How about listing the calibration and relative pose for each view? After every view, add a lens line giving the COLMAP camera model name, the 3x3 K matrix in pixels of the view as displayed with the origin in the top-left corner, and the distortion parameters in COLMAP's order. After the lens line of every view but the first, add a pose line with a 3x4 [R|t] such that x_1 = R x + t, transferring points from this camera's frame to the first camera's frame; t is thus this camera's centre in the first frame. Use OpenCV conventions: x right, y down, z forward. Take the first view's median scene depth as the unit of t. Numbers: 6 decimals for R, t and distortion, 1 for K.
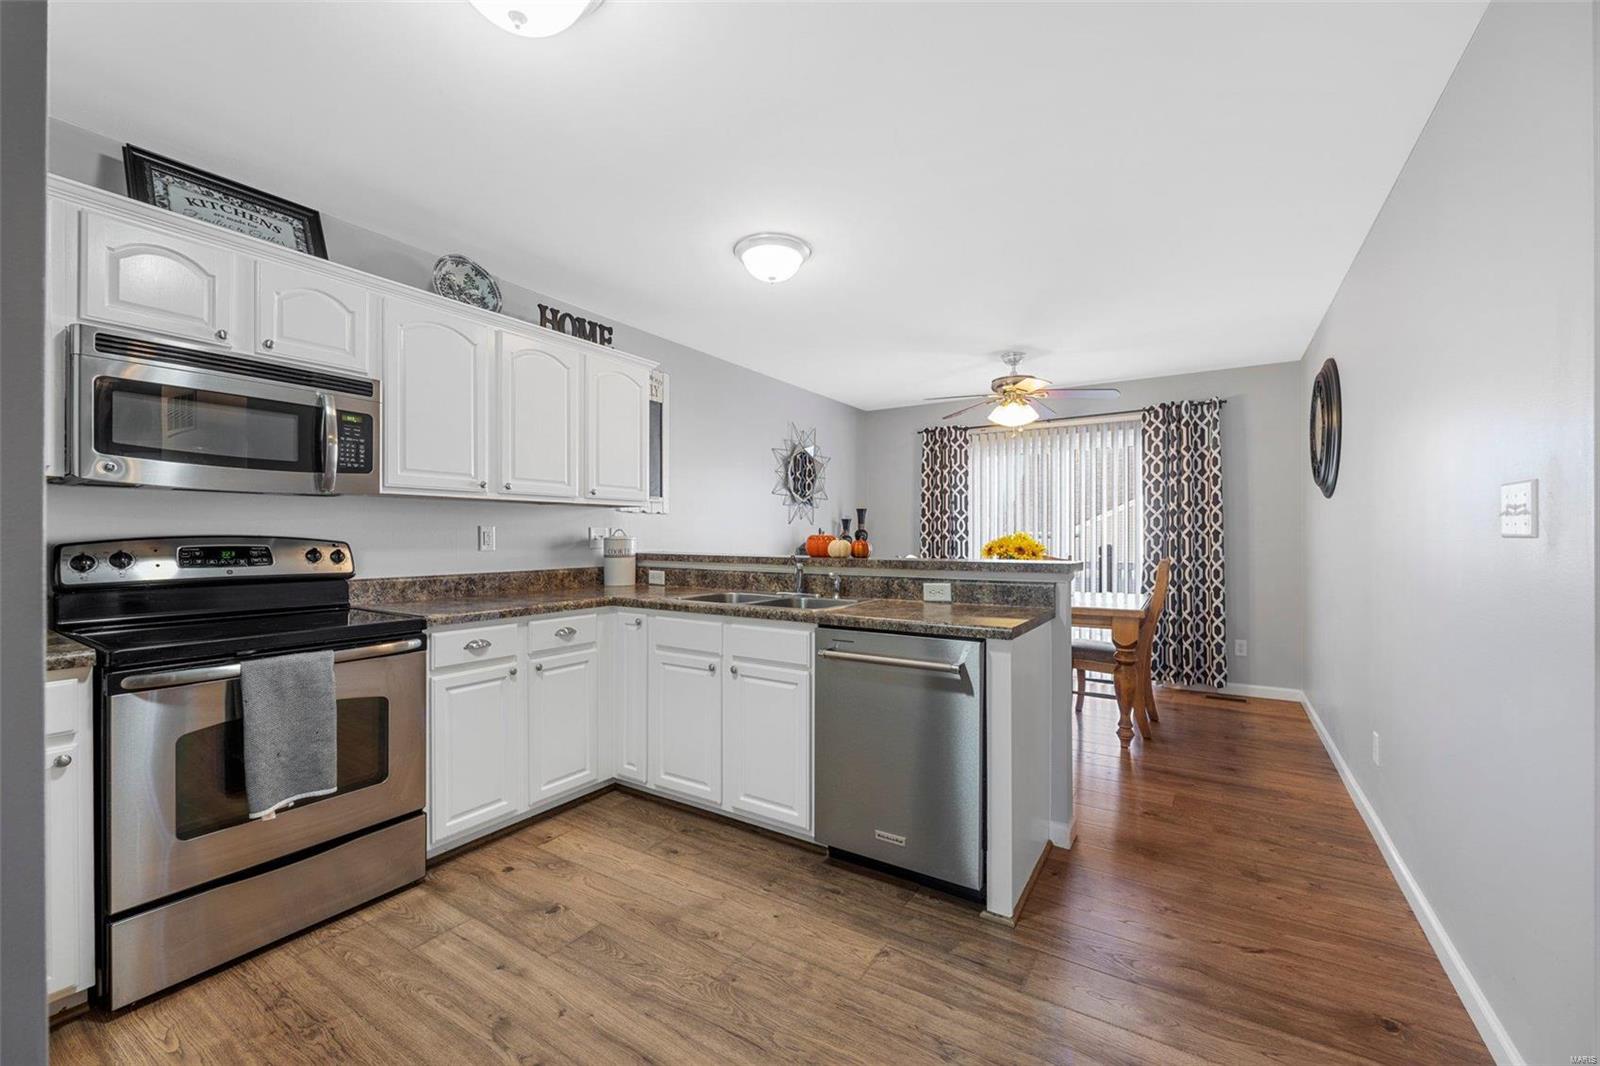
lens RADIAL K [[647.5, 0, 794.5], [0, 647.5, 535.5], [0, 0, 1]] dist [-0.001494, -0.000215]
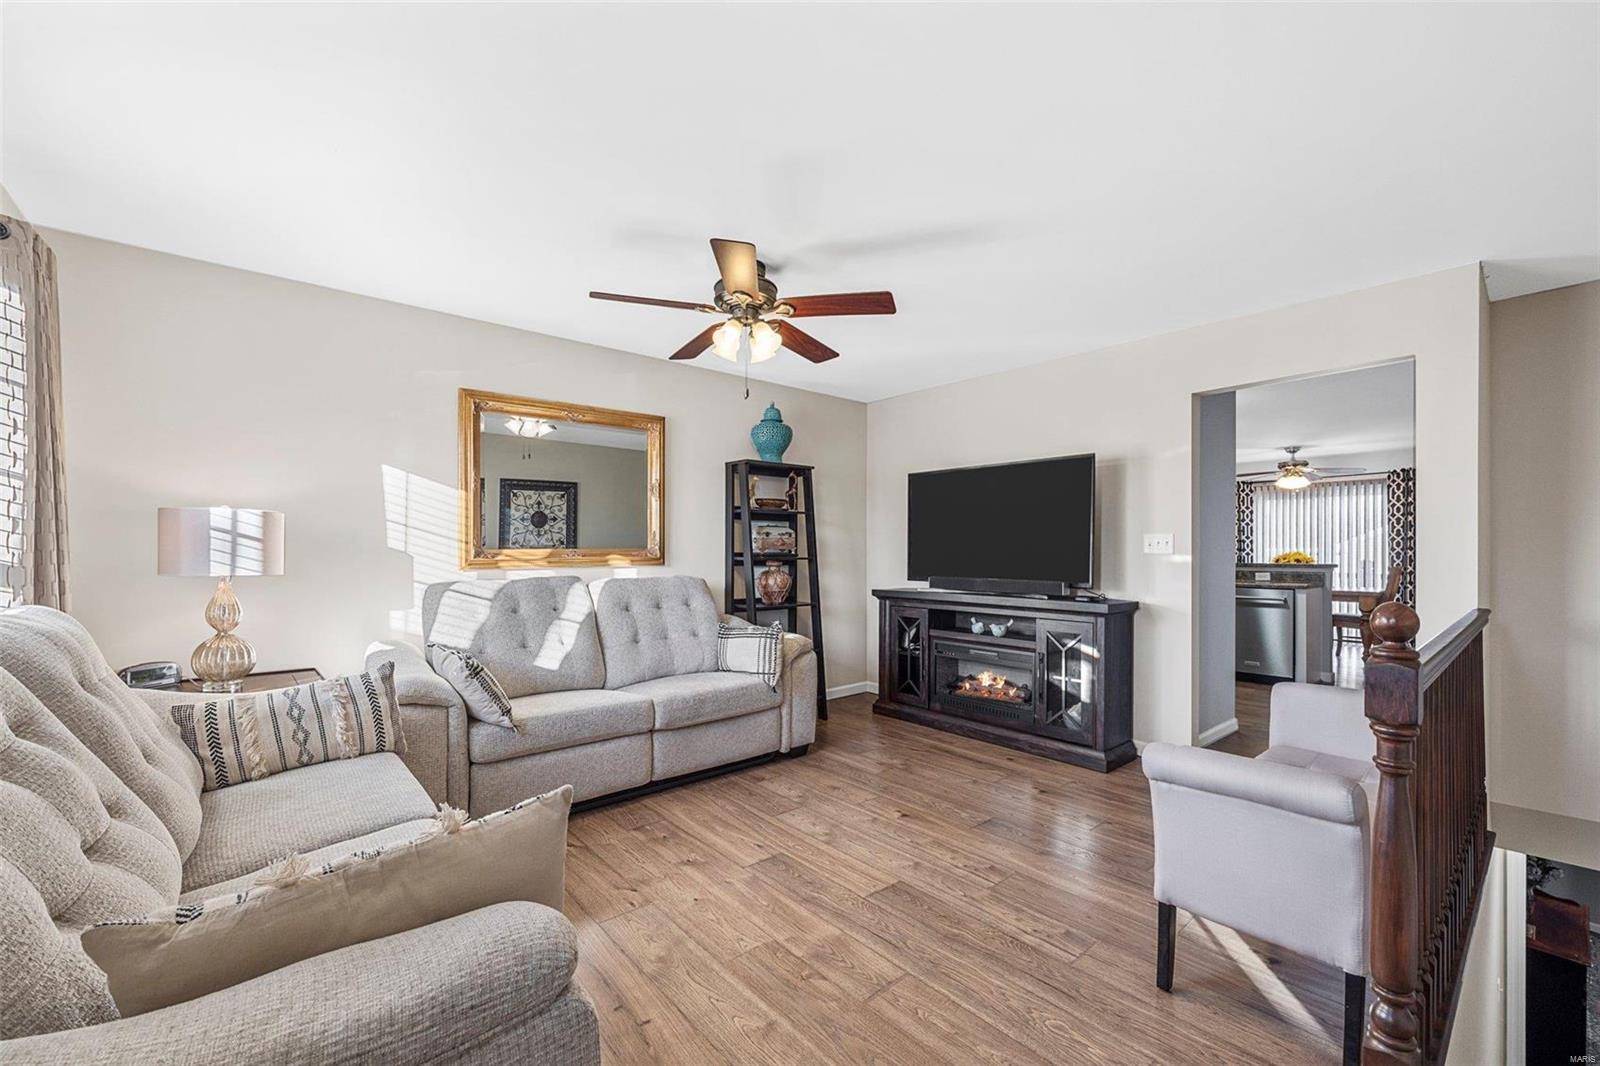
lens RADIAL K [[647.5, 0, 790.3], [0, 647.5, 548.2], [0, 0, 1]] dist [-0.001494, -0.000215]
pose [[0.956029, 0.000863, -0.293270, -0.396325], [-0.002438, 0.999985, -0.005003, 0.000694], [0.293261, 0.005498, 0.956016, -0.945580]]
